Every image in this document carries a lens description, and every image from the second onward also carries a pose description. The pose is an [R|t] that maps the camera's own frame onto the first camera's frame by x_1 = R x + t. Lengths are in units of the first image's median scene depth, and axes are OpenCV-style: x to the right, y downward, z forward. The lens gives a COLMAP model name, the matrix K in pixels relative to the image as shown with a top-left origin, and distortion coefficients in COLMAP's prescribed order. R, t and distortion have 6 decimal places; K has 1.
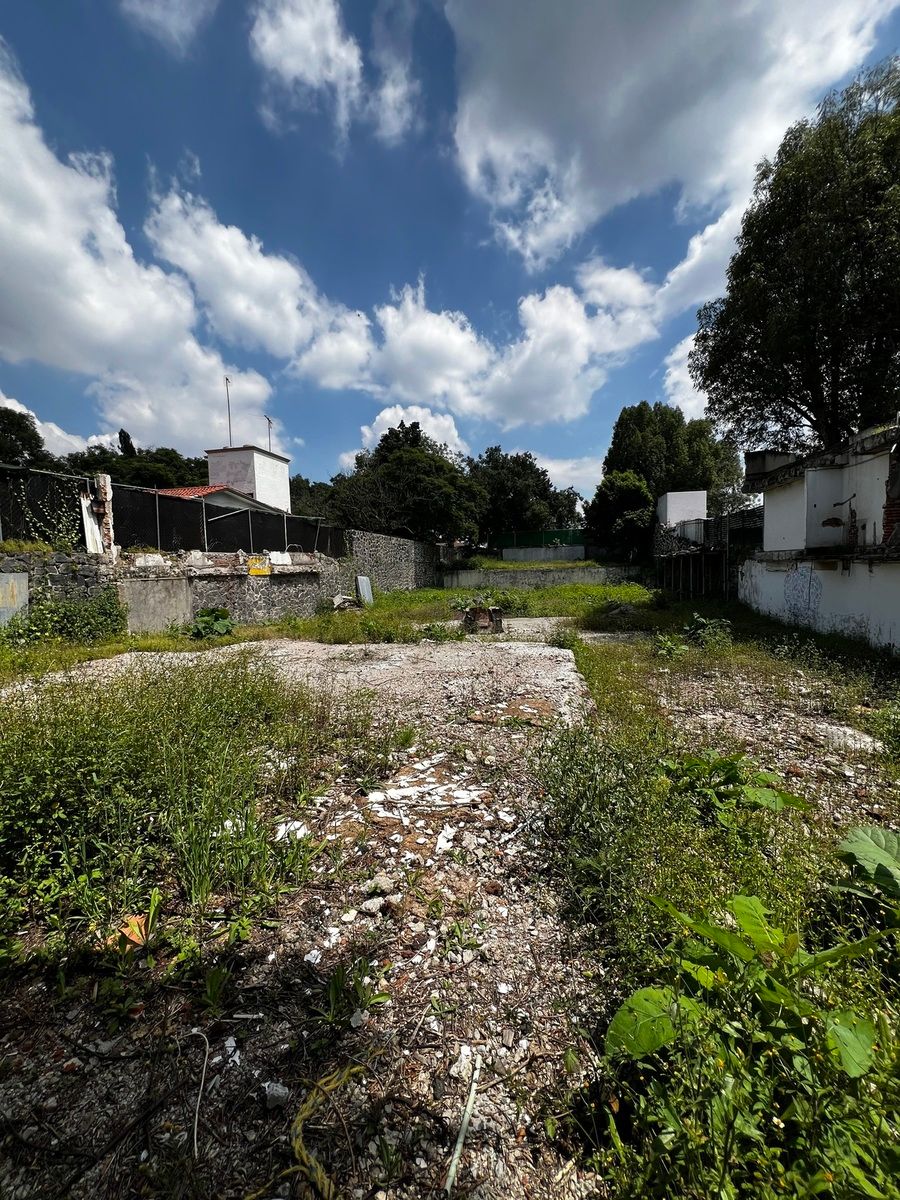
lens RADIAL K [[480.5, 0, 452.7], [0, 480.5, 597.7], [0, 0, 1]] dist [-0.005359, 0.000338]
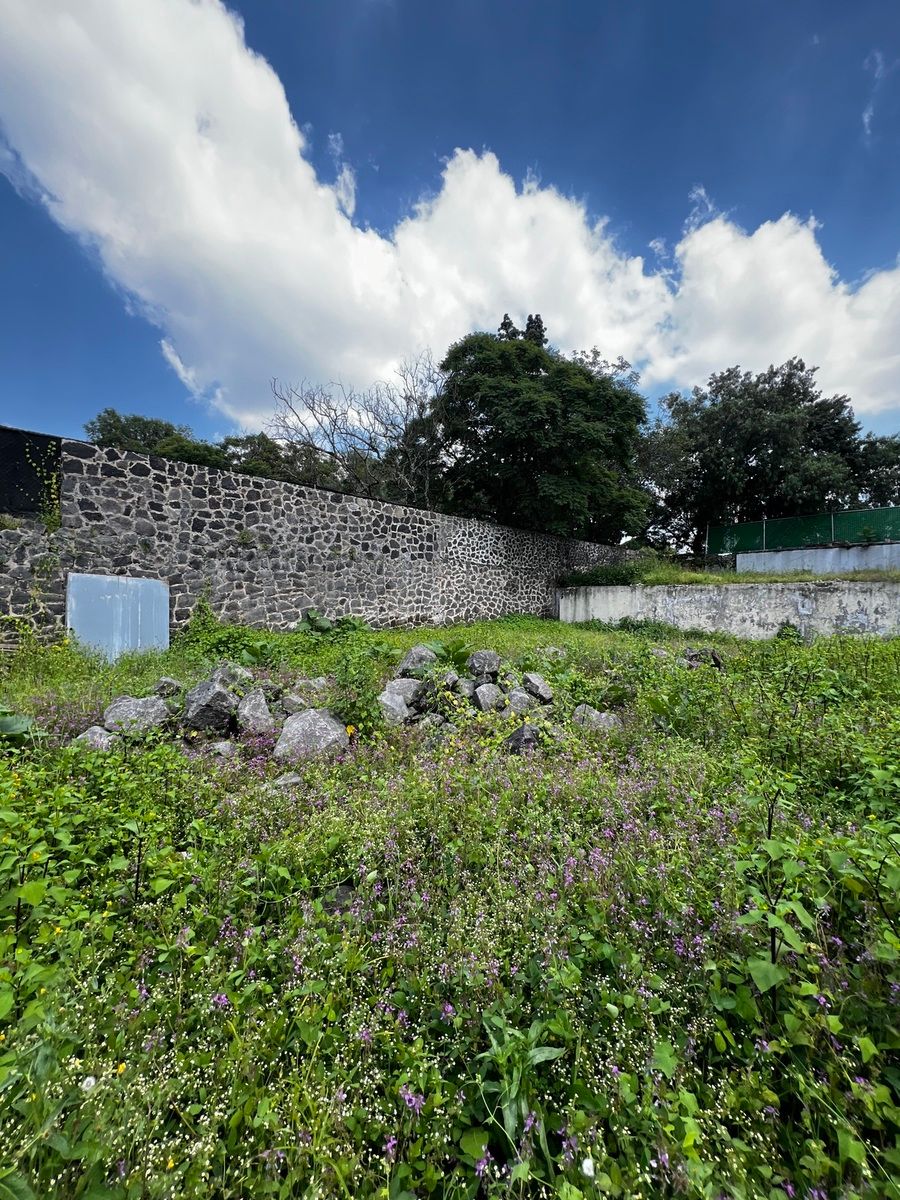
lens RADIAL K [[479.2, 0, 452.5], [0, 479.2, 600.9], [0, 0, 1]] dist [-0.004922, 0.000814]
pose [[0.867182, 0.031783, -0.496976, 0.319788], [-0.057403, 0.997689, -0.036359, -0.043435], [0.494672, 0.060058, 0.867002, 1.296649]]
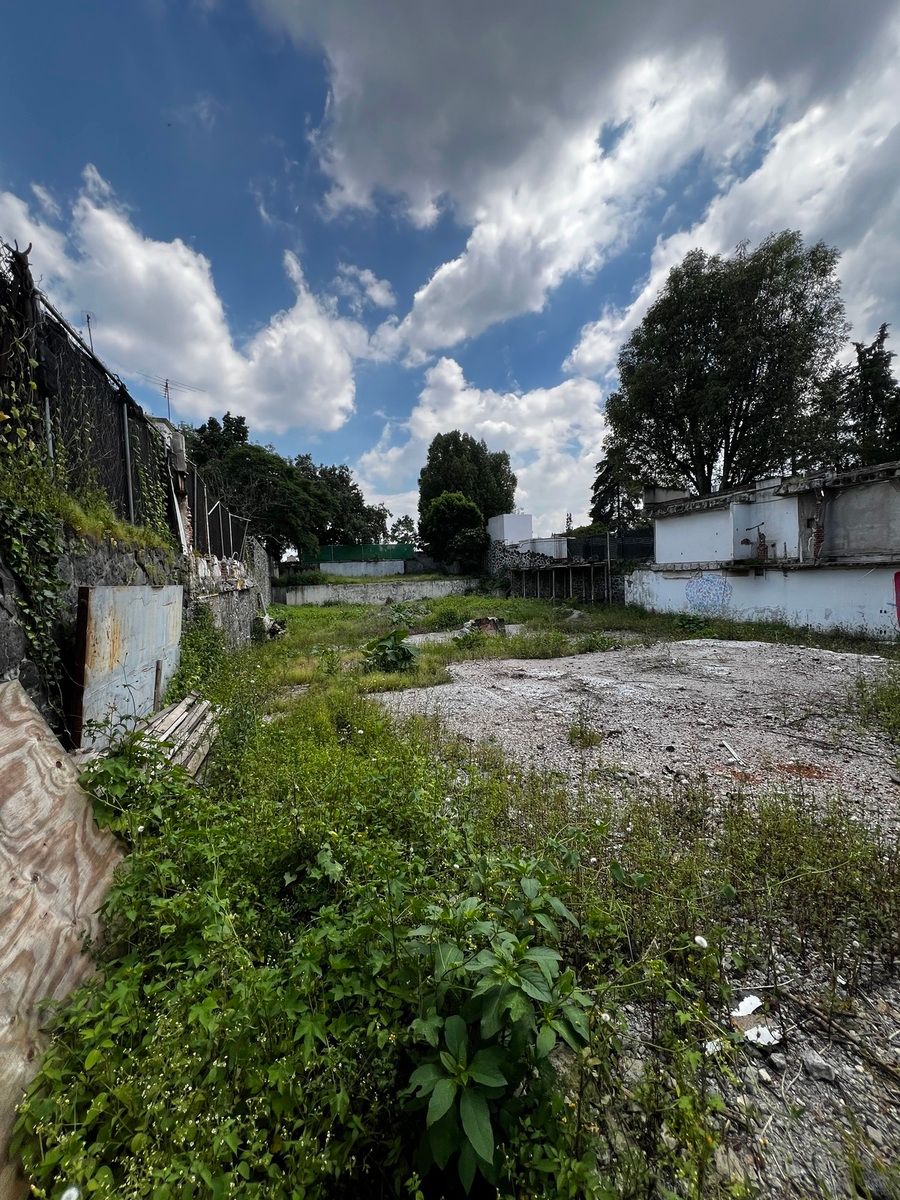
lens RADIAL K [[480.5, 0, 452.7], [0, 480.5, 597.7], [0, 0, 1]] dist [-0.005359, 0.000338]
pose [[0.858374, -0.027798, 0.512271, -0.519485], [0.045705, 0.998704, -0.022391, -0.002351], [-0.510985, 0.042633, 0.858532, 0.192457]]
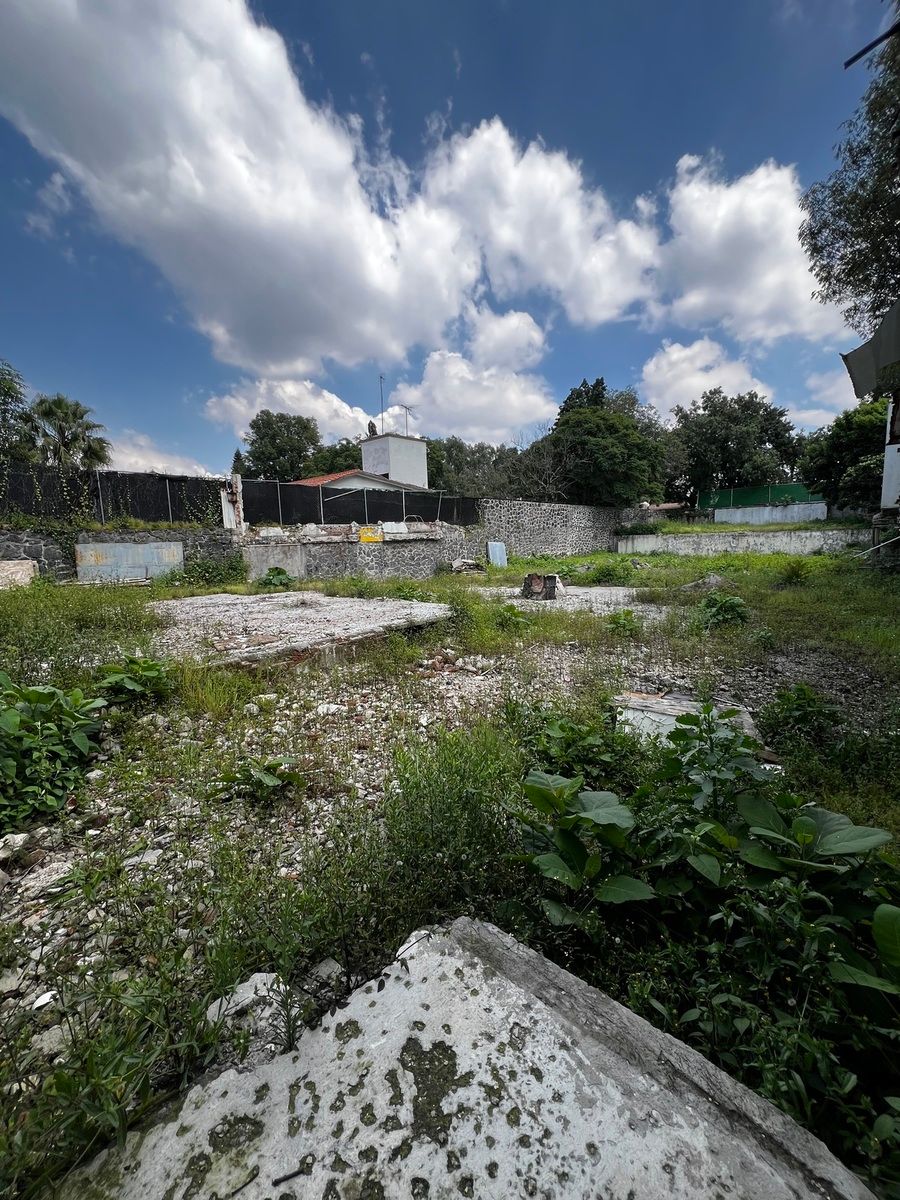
lens RADIAL K [[480.5, 0, 452.7], [0, 480.5, 597.7], [0, 0, 1]] dist [-0.005359, 0.000338]
pose [[0.868527, 0.060800, -0.491899, 0.424193], [-0.023120, 0.996337, 0.082329, -0.010097], [0.495103, -0.060132, 0.866751, 0.014255]]
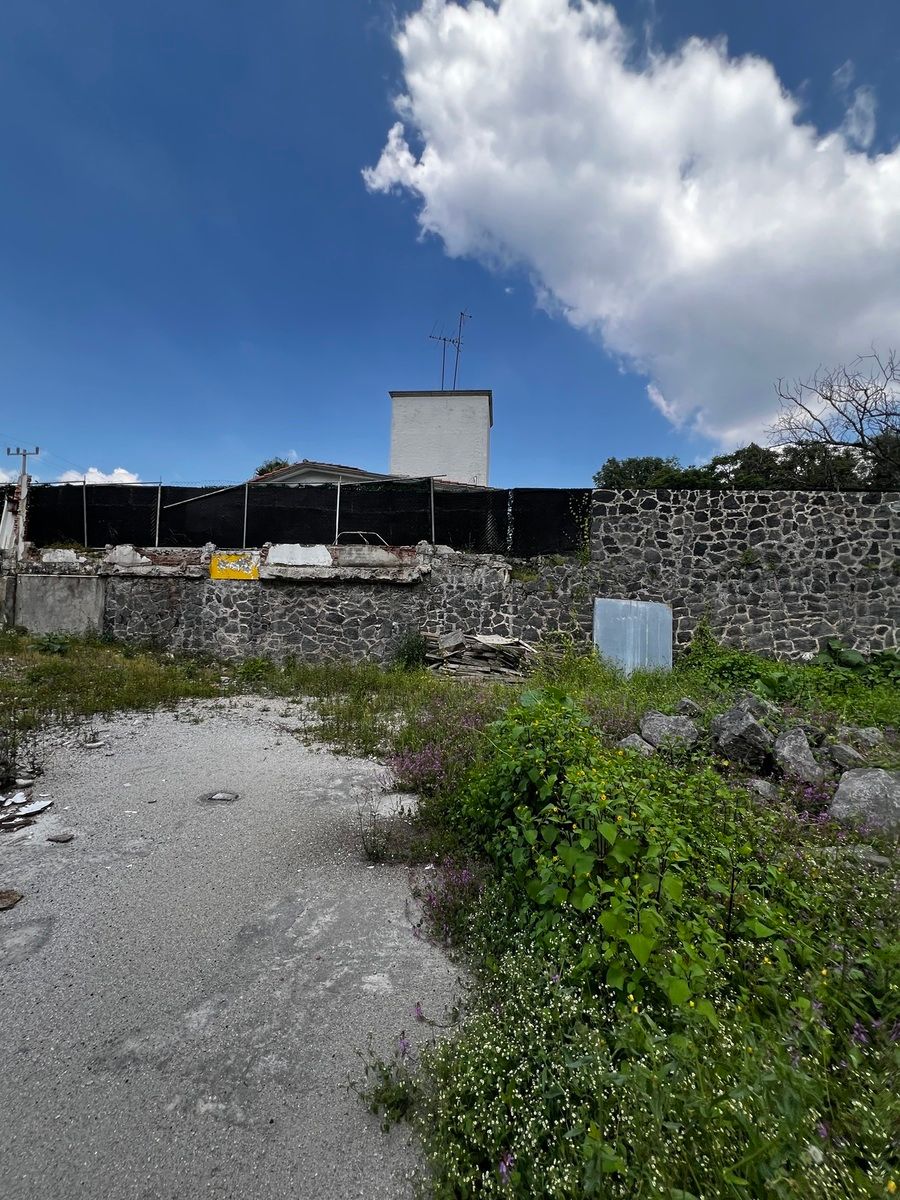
lens RADIAL K [[479.2, 0, 452.5], [0, 479.2, 600.9], [0, 0, 1]] dist [-0.004922, 0.000814]
pose [[0.123061, 0.003249, -0.992394, 0.303367], [-0.093407, 0.995593, -0.008323, -0.042157], [0.987993, 0.093721, 0.122822, 1.276201]]
